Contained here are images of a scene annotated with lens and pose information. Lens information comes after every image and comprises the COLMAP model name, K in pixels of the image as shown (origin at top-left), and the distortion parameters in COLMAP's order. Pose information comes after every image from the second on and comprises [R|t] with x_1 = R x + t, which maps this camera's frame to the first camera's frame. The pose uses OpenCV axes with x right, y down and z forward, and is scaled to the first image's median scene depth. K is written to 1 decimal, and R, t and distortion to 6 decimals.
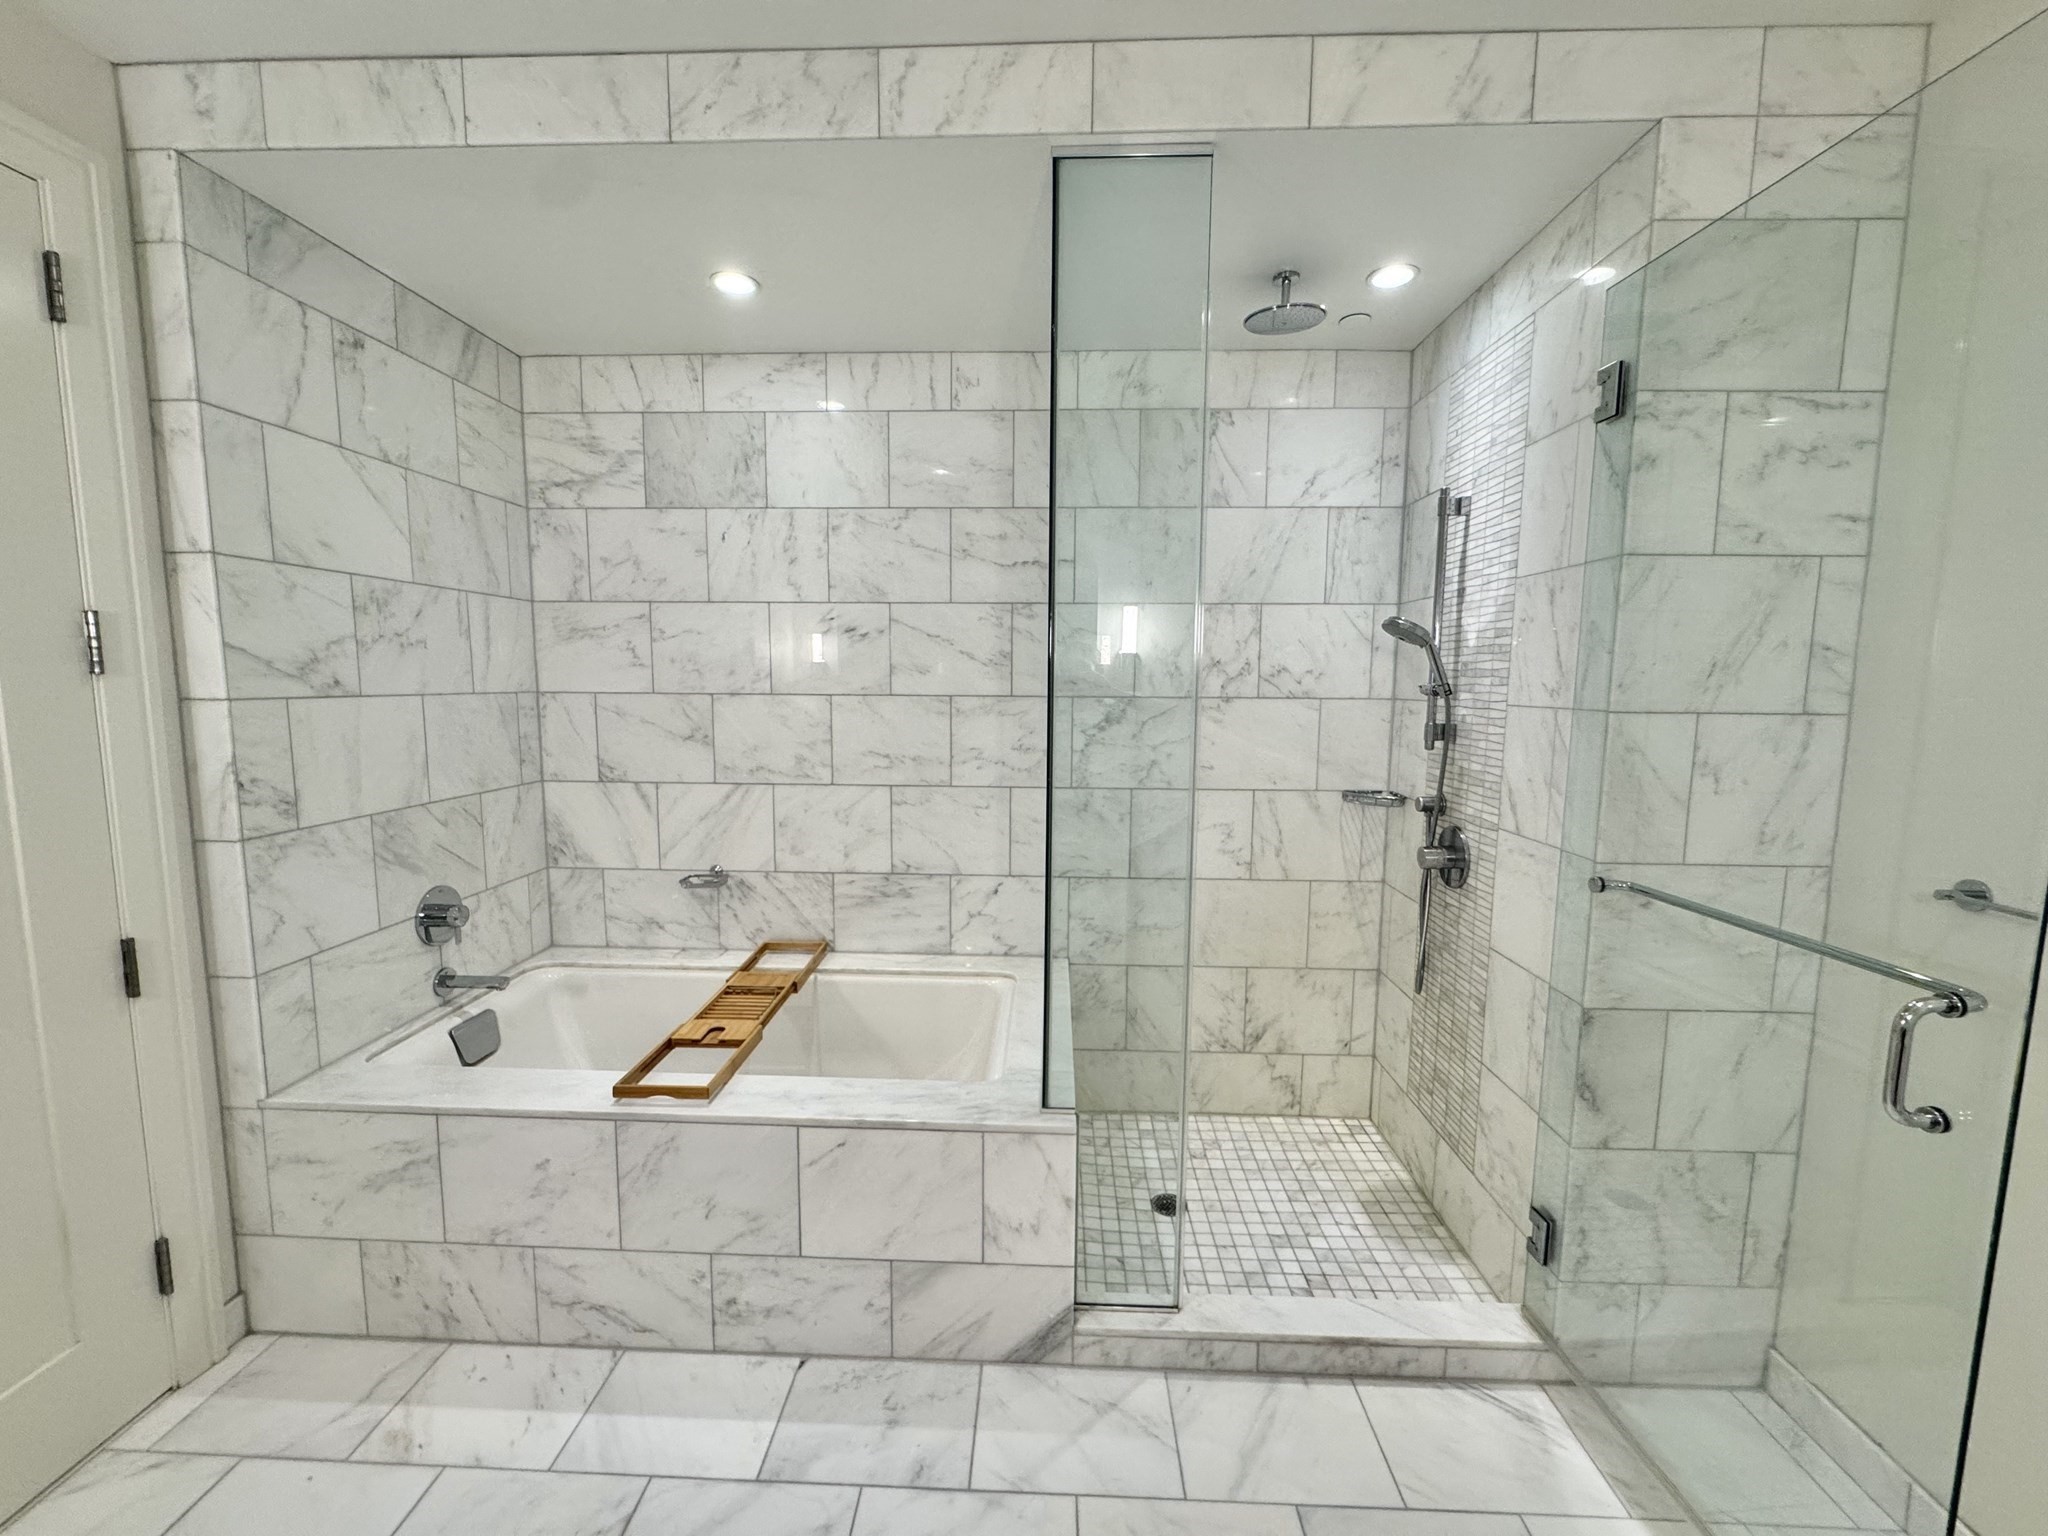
lens RADIAL K [[817.4, 0, 1020.2], [0, 817.4, 766.5], [0, 0, 1]] dist [-0.003738, 0.001021]
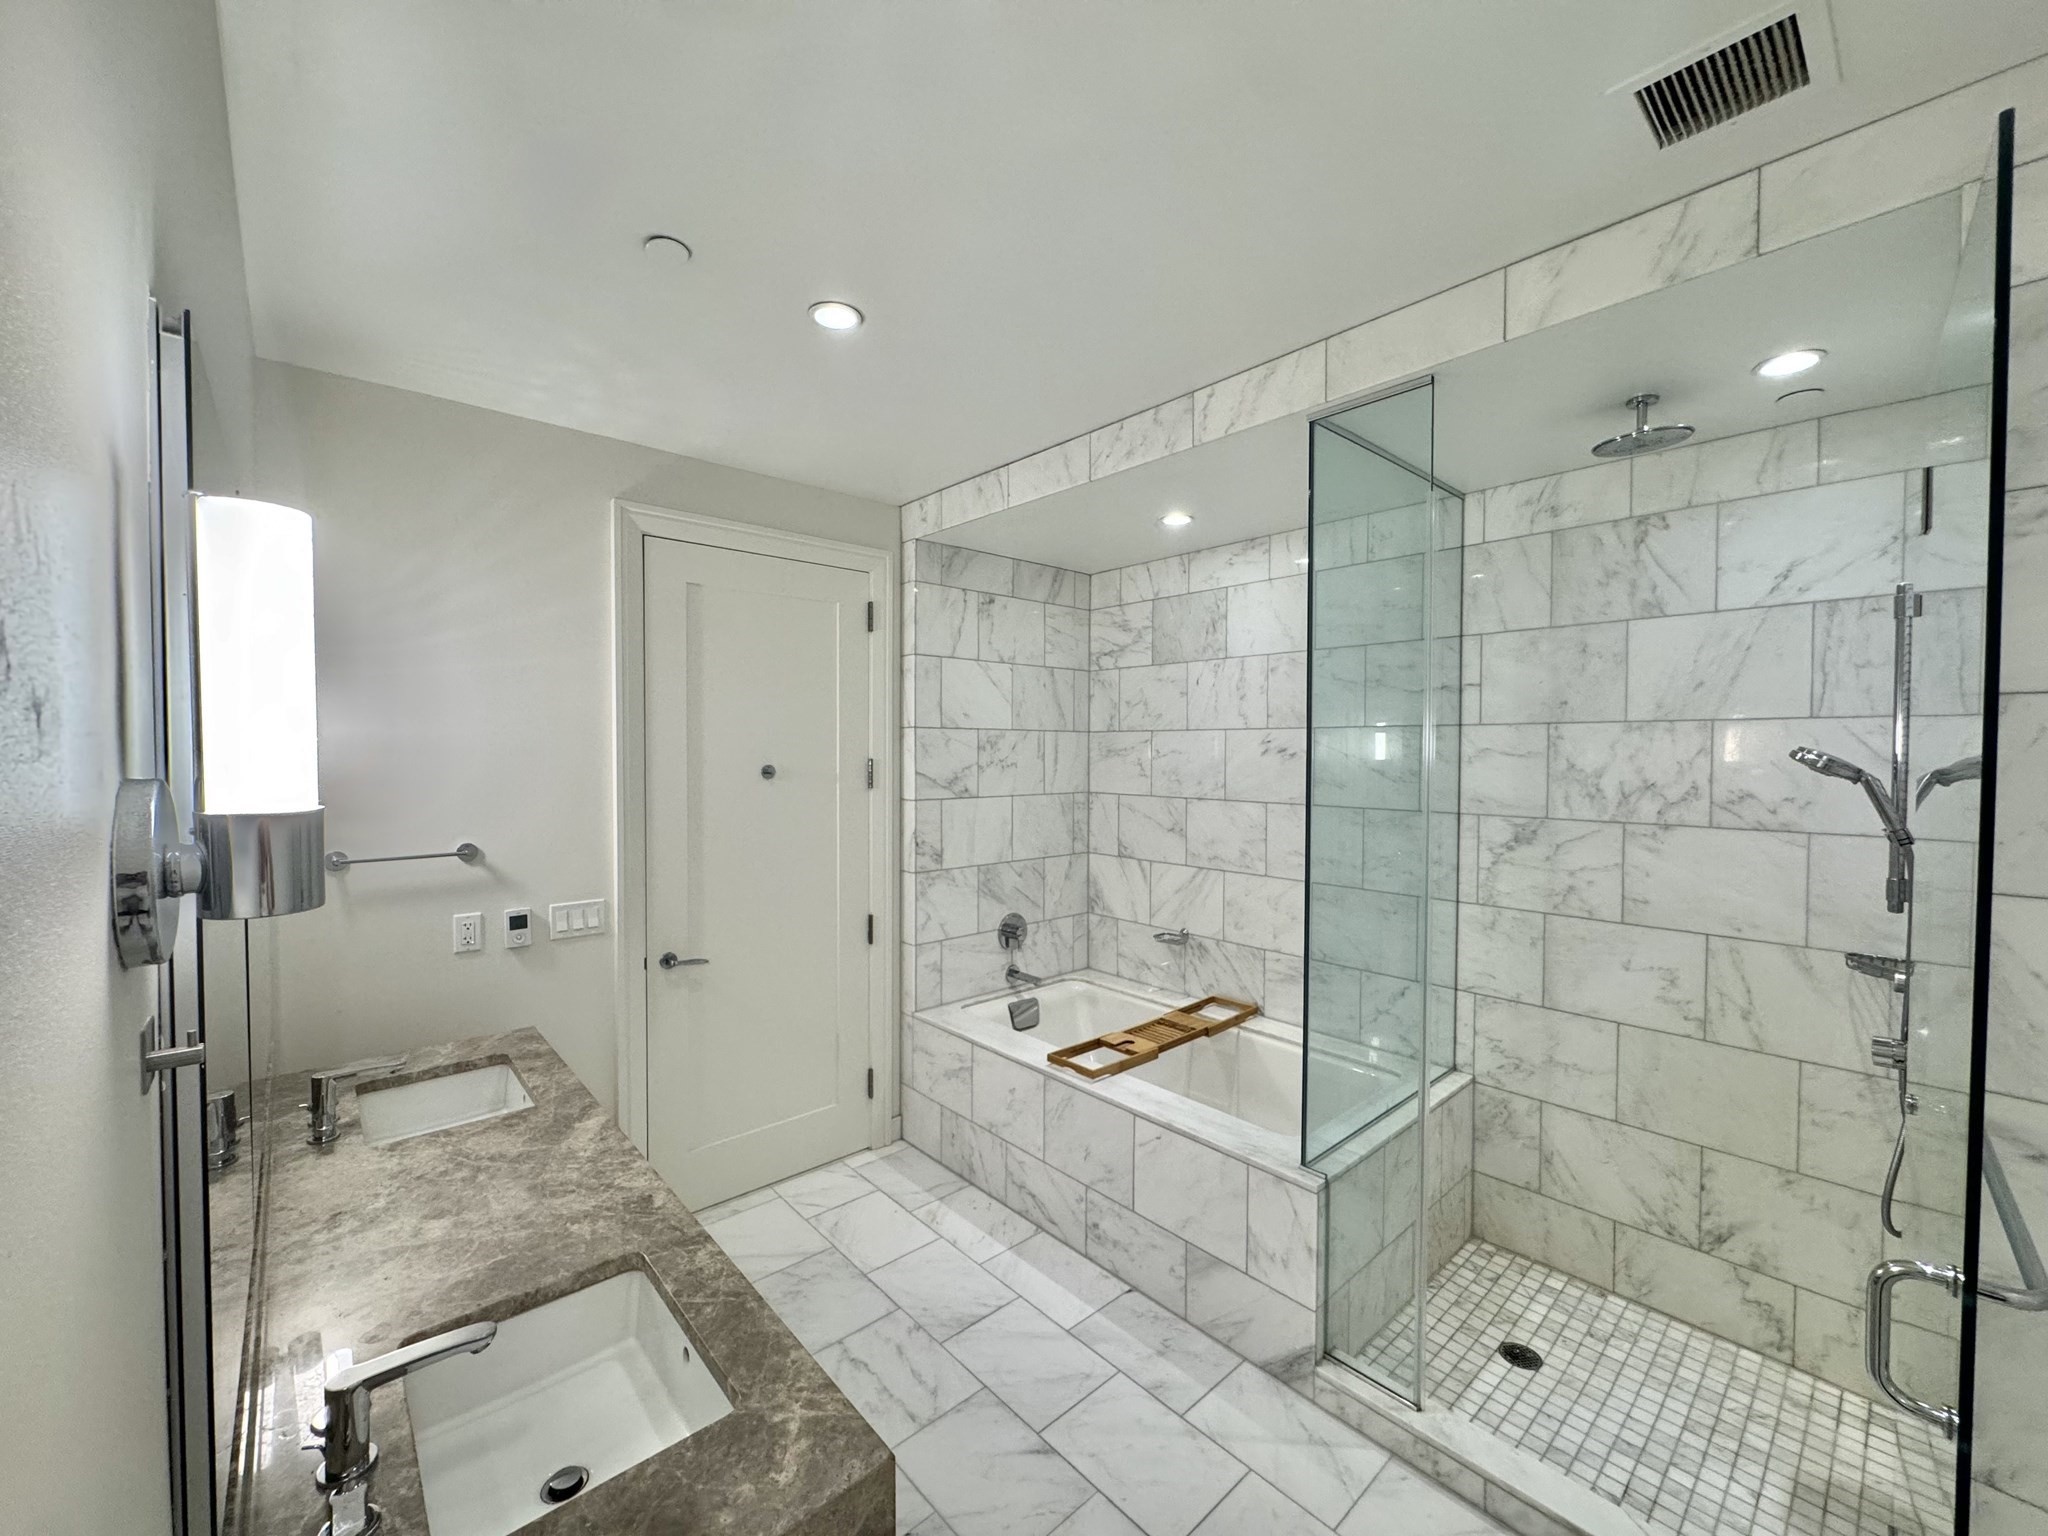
lens RADIAL K [[817.4, 0, 1025.0], [0, 817.4, 766.1], [0, 0, 1]] dist [-0.003738, 0.001021]
pose [[0.696814, 0.009798, -0.717185, 0.463566], [-0.074172, 0.995530, -0.058465, -0.051106], [0.713406, 0.093935, 0.694426, -0.139163]]
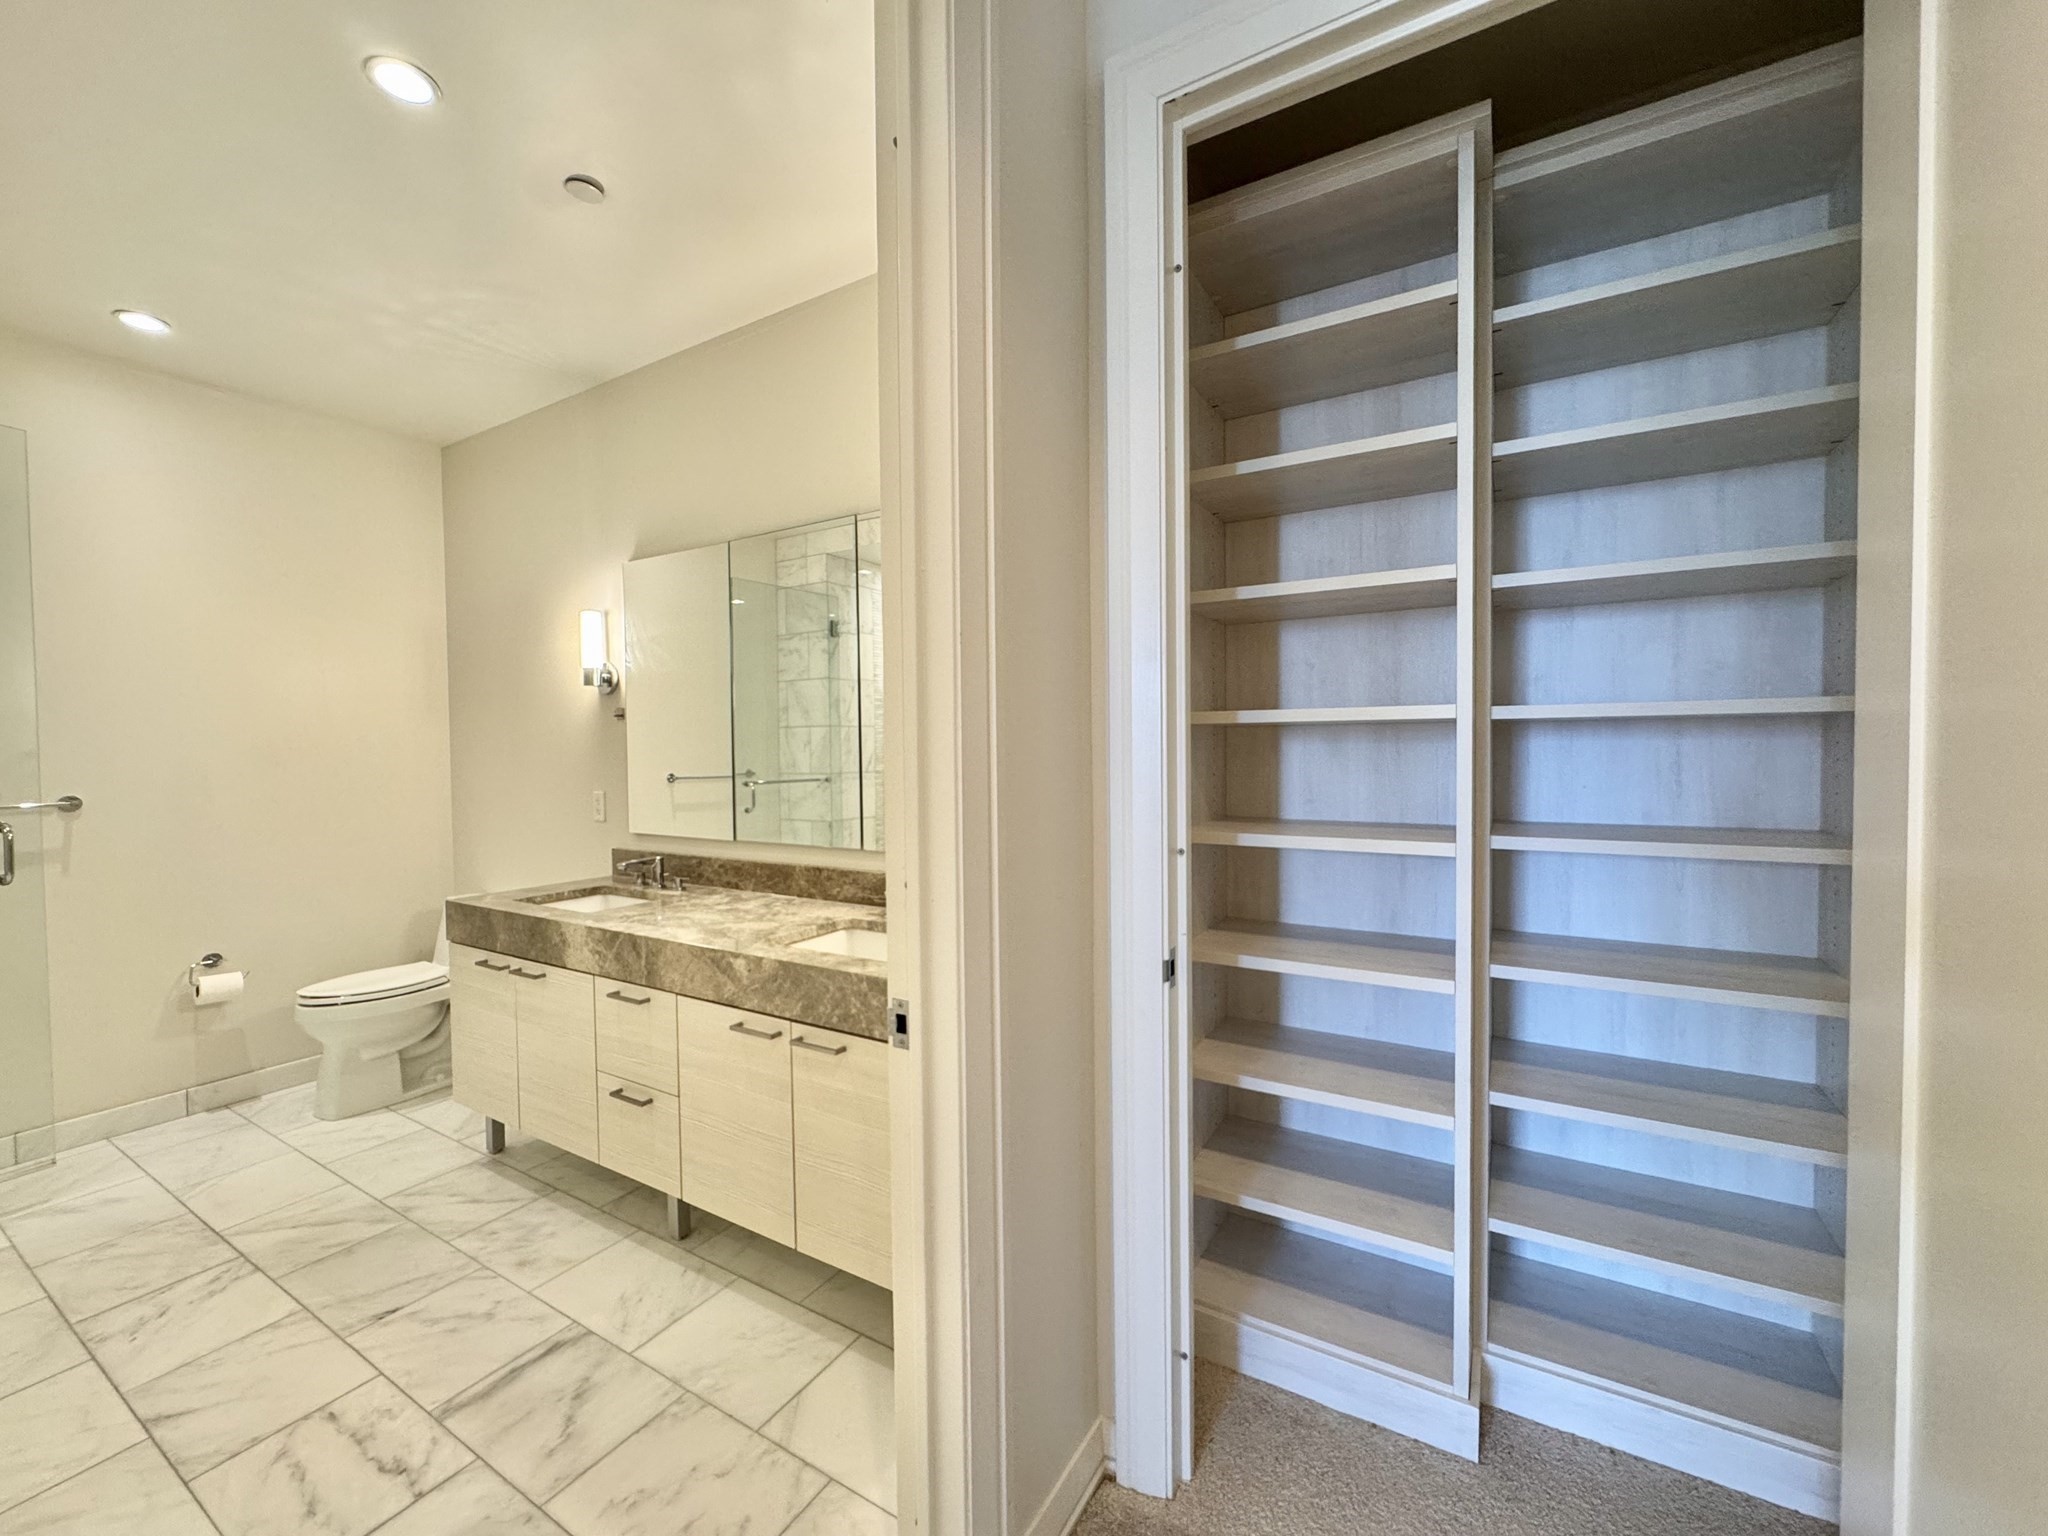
lens RADIAL K [[817.4, 0, 1018.3], [0, 817.4, 765.9], [0, 0, 1]] dist [-0.003738, 0.001021]
pose [[-0.878604, -0.013512, 0.477360, -1.081077], [0.052434, 0.990827, 0.124552, -0.006641], [-0.474664, 0.134462, -0.869836, 0.699132]]
